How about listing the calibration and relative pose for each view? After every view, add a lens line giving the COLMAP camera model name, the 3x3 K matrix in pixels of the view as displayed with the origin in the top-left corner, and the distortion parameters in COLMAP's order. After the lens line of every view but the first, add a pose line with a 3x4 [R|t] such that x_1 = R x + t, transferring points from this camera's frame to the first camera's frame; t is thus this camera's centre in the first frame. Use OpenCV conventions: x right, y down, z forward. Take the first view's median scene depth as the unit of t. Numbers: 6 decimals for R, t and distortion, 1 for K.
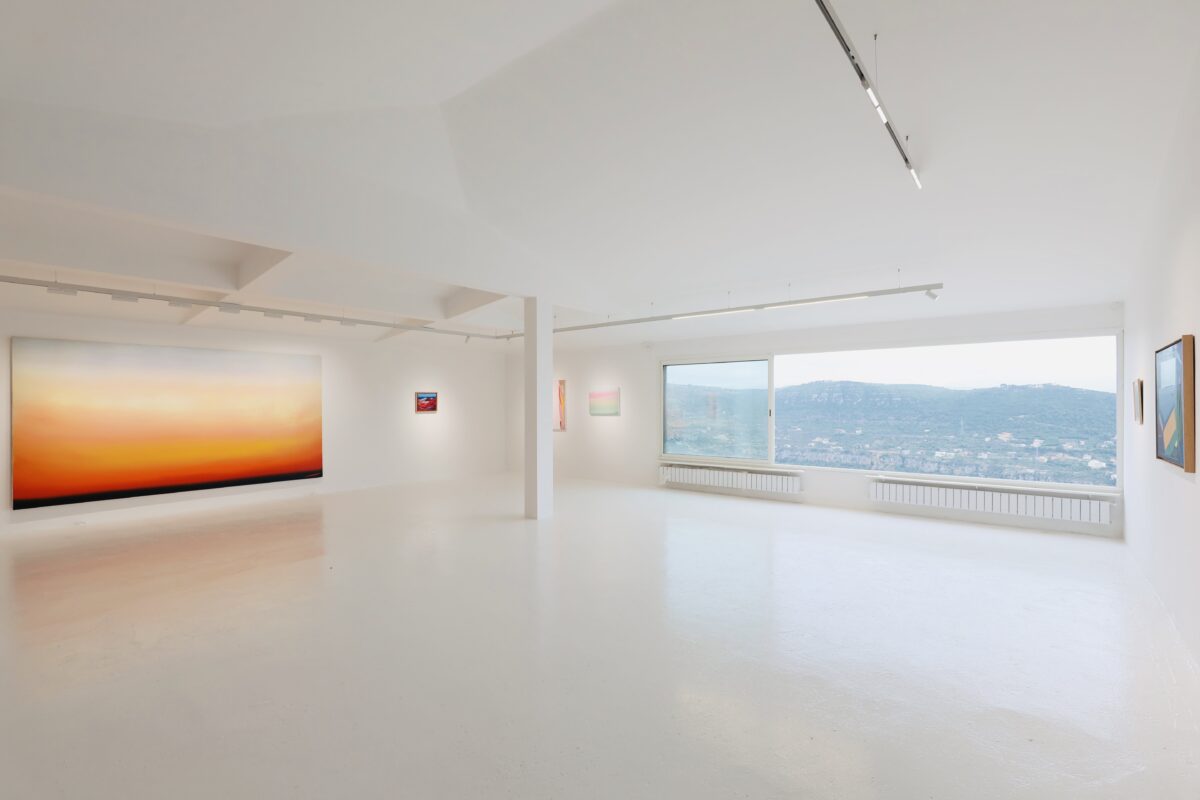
lens RADIAL K [[551.9, 0, 601.5], [0, 551.9, 402.8], [0, 0, 1]] dist [-0.002019, 0.001129]
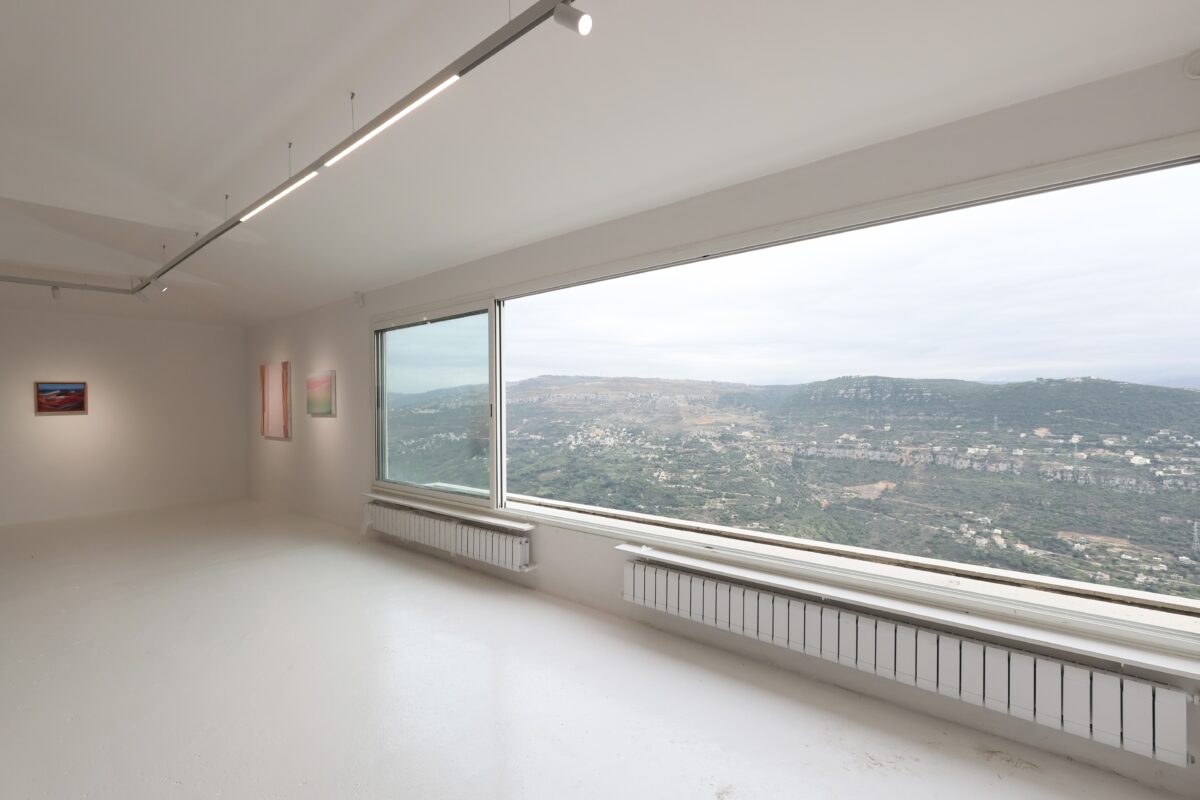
lens RADIAL K [[551.9, 0, 602.7], [0, 551.9, 402.7], [0, 0, 1]] dist [-0.002019, 0.001129]
pose [[0.999154, -0.006906, -0.040545, 0.336712], [0.007085, 0.999966, 0.004294, 0.006658], [0.040514, -0.004578, 0.999169, 0.382822]]
